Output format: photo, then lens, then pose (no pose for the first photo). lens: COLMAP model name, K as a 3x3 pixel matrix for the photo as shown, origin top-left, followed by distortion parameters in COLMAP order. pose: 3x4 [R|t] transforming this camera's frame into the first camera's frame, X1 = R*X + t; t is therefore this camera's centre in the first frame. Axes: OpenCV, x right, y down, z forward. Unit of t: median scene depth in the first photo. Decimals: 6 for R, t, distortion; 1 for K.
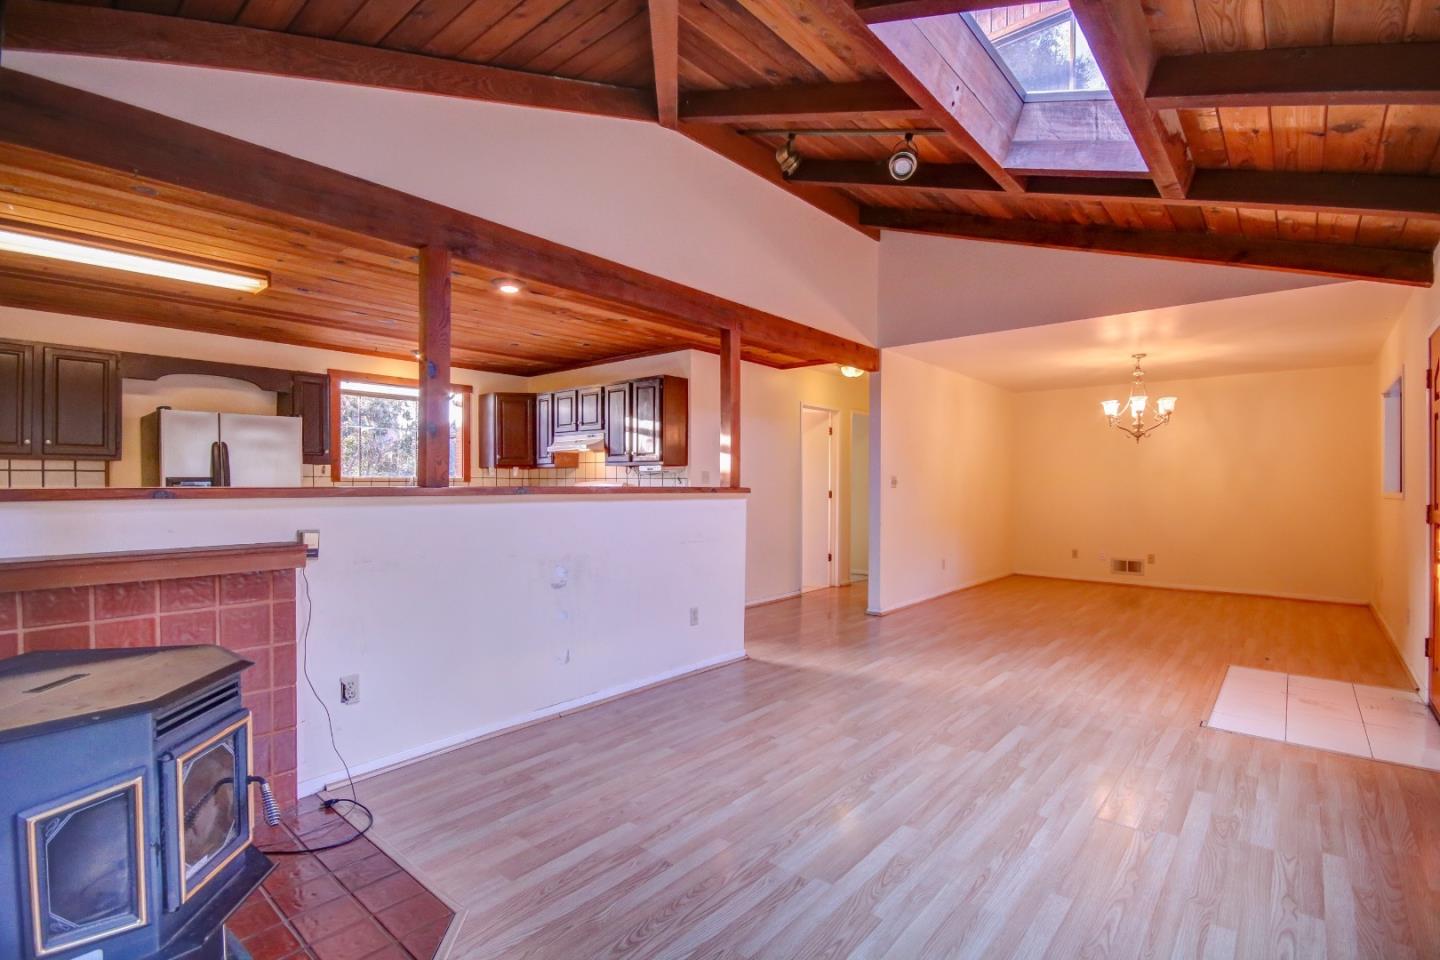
lens RADIAL K [[673.3, 0, 693.9], [0, 673.3, 486.4], [0, 0, 1]] dist [0.003099, -0.004477]
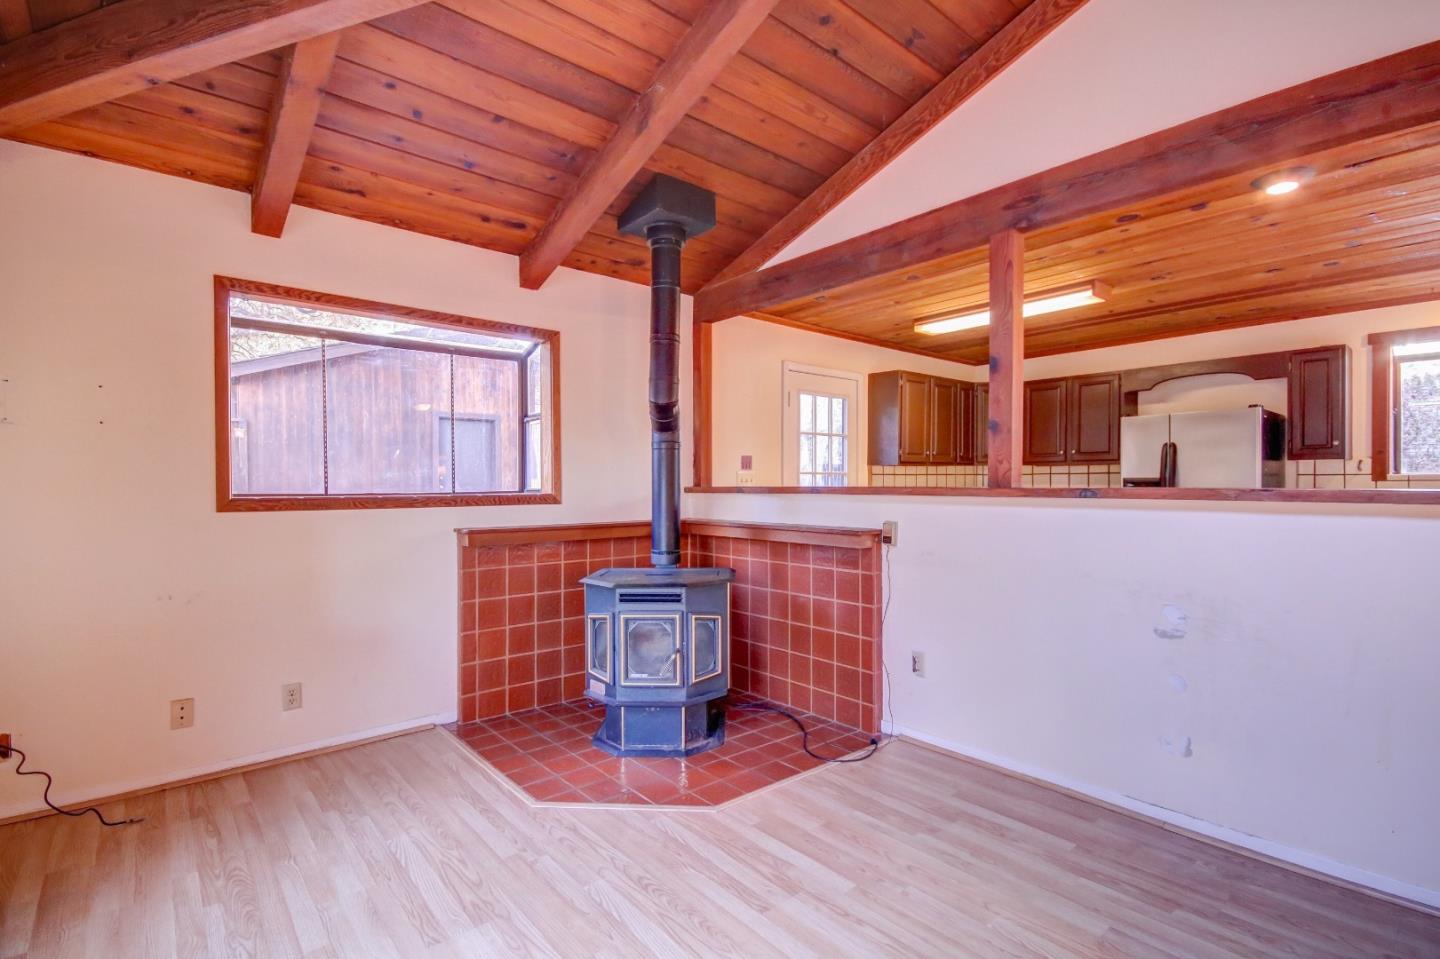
lens RADIAL K [[673.3, 0, 752.5], [0, 673.3, 488.2], [0, 0, 1]] dist [0.003099, -0.004477]
pose [[-0.111700, 0.008275, -0.993708, 0.587553], [-0.003595, 0.999955, 0.008731, -0.004829], [0.993736, 0.004547, -0.111665, 0.751228]]
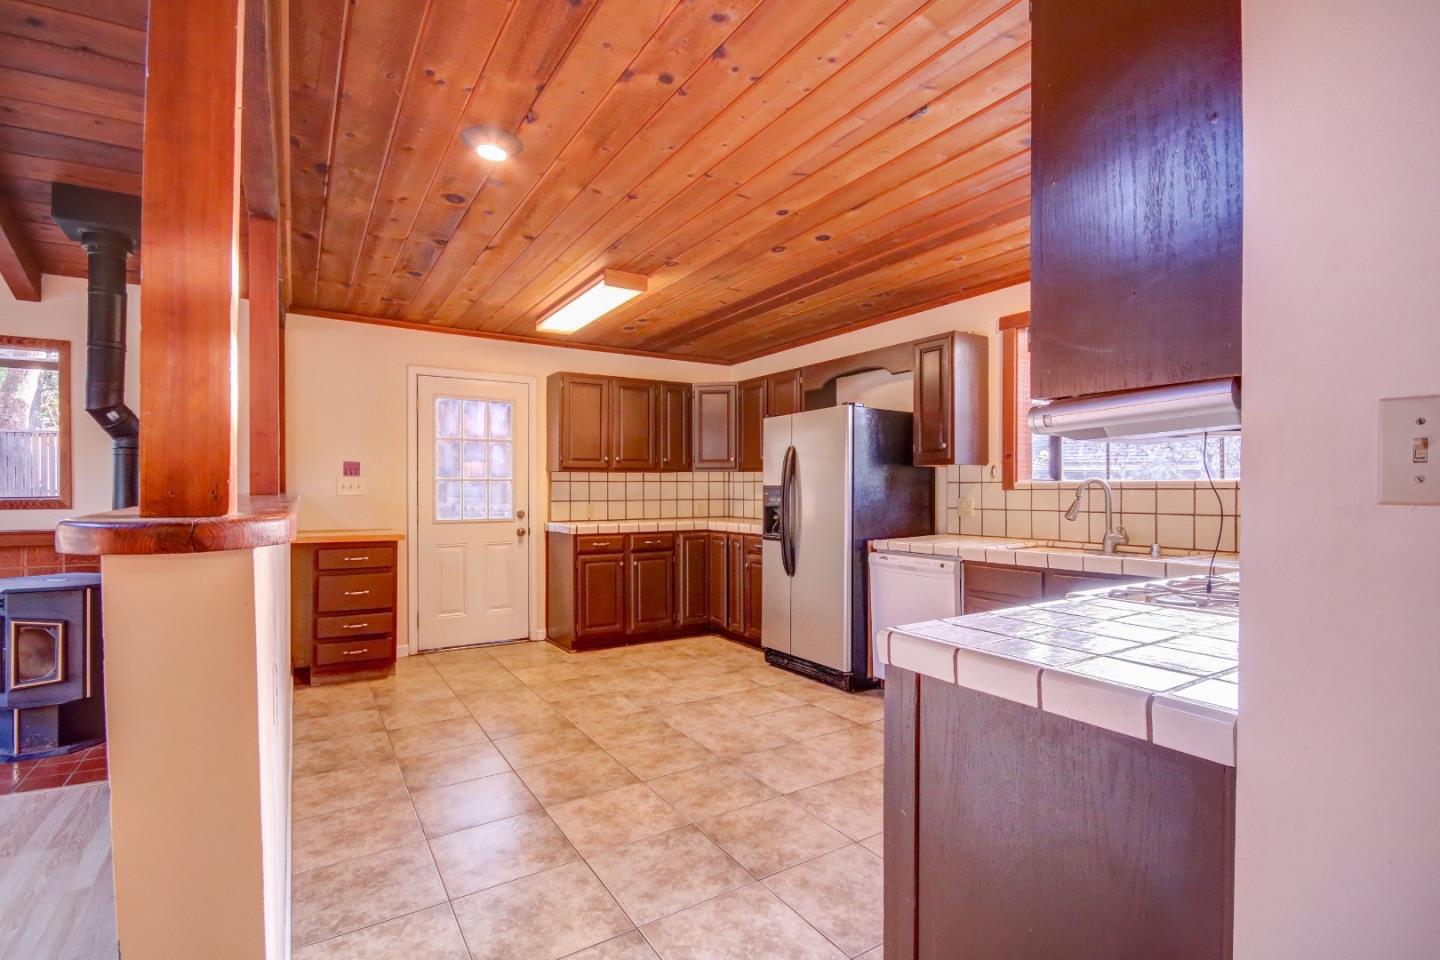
lens RADIAL K [[673.3, 0, 726.9], [0, 673.3, 485.9], [0, 0, 1]] dist [0.003099, -0.004477]
pose [[-0.263336, -0.005509, -0.964688, 0.296779], [-0.008093, 0.999961, -0.003502, -0.013017], [0.964670, 0.006885, -0.263370, 1.805458]]
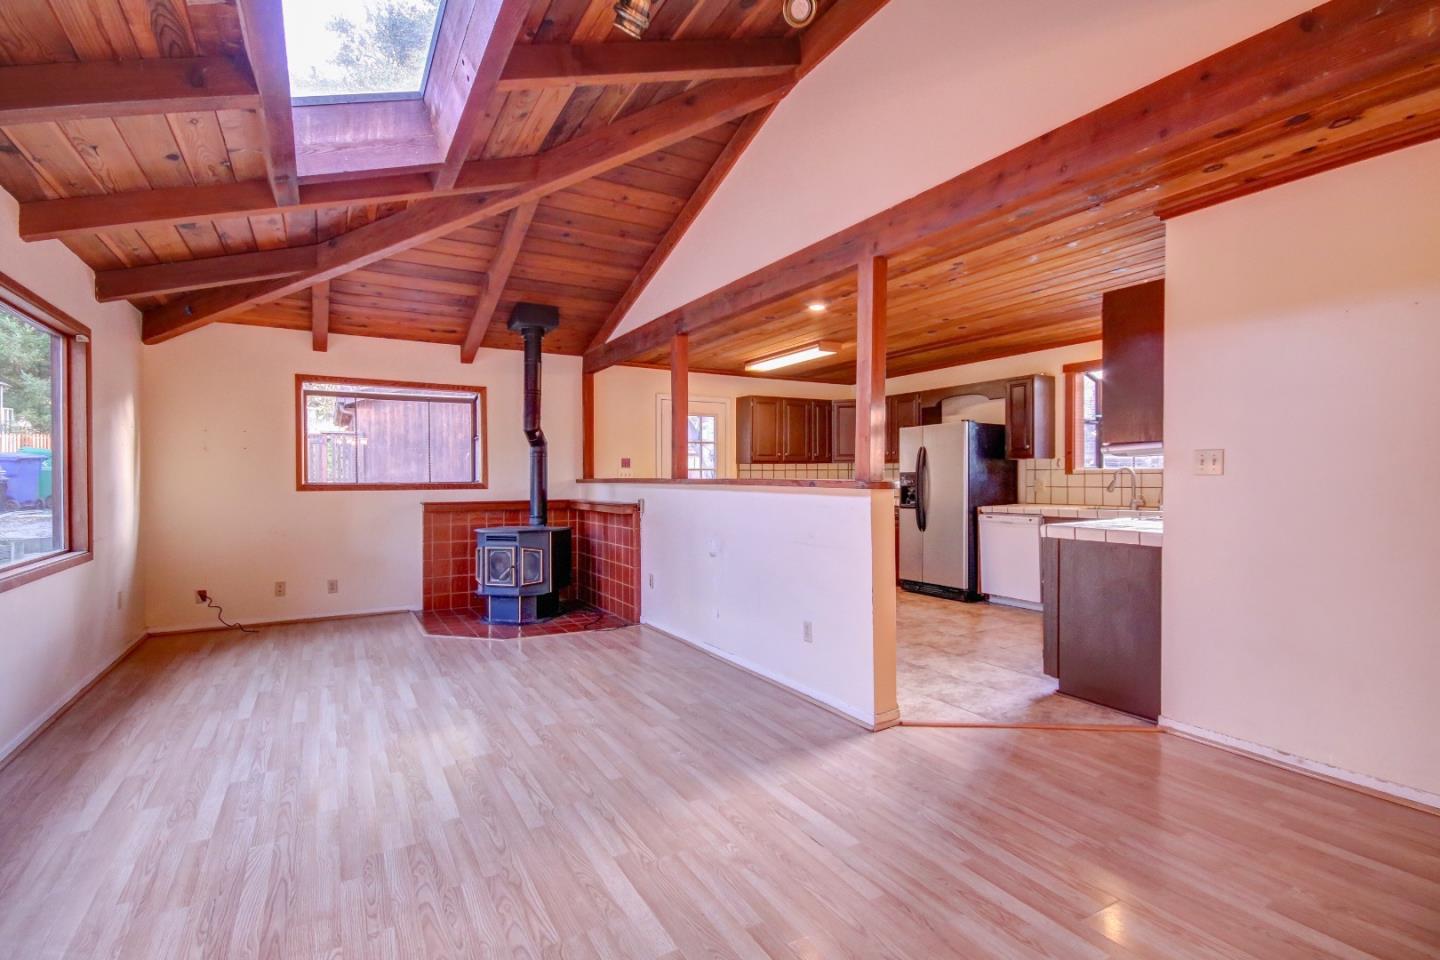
lens RADIAL K [[673.3, 0, 727.4], [0, 673.3, 474.9], [0, 0, 1]] dist [0.003099, -0.004477]
pose [[-0.300225, -0.005028, -0.953855, 1.168238], [-0.002756, 0.999987, -0.004404, -0.000065], [0.953865, 0.001307, -0.300234, 1.610034]]
